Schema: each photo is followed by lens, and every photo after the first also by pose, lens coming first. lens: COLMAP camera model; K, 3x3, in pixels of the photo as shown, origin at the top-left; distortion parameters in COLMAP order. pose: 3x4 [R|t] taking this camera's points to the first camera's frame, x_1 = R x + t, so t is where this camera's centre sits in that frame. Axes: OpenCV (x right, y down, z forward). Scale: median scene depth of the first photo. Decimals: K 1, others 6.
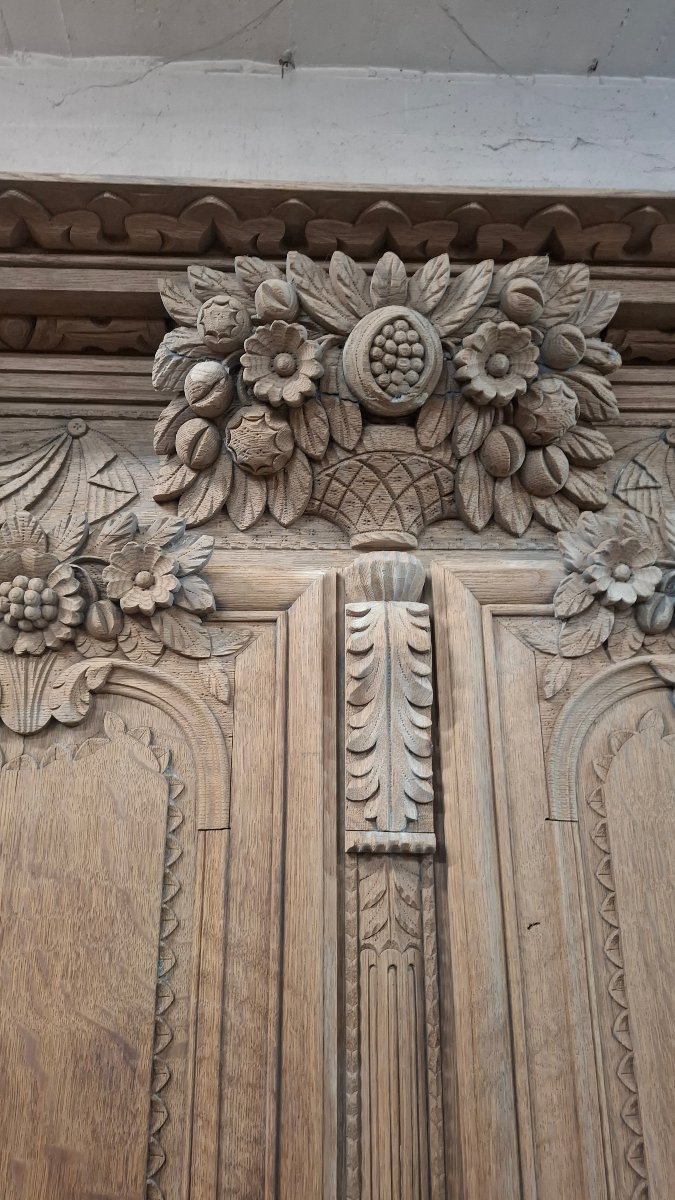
lens RADIAL K [[843.3, 0, 386.1], [0, 843.3, 606.3], [0, 0, 1]] dist [0.054577, -0.066656]
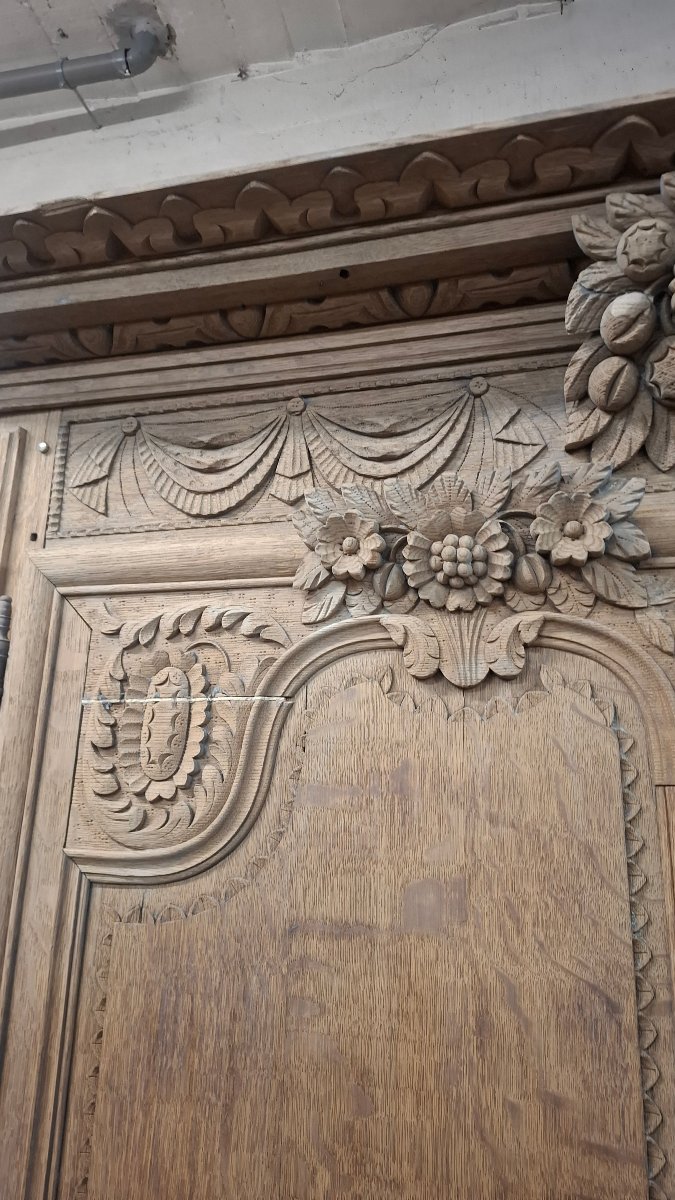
lens RADIAL K [[843.3, 0, 332.0], [0, 843.3, 610.5], [0, 0, 1]] dist [0.054577, -0.066656]
pose [[0.950722, -0.044656, -0.306811, -0.254619], [0.053763, 0.998327, 0.021292, 0.025826], [0.305347, -0.036738, 0.951532, -0.016305]]
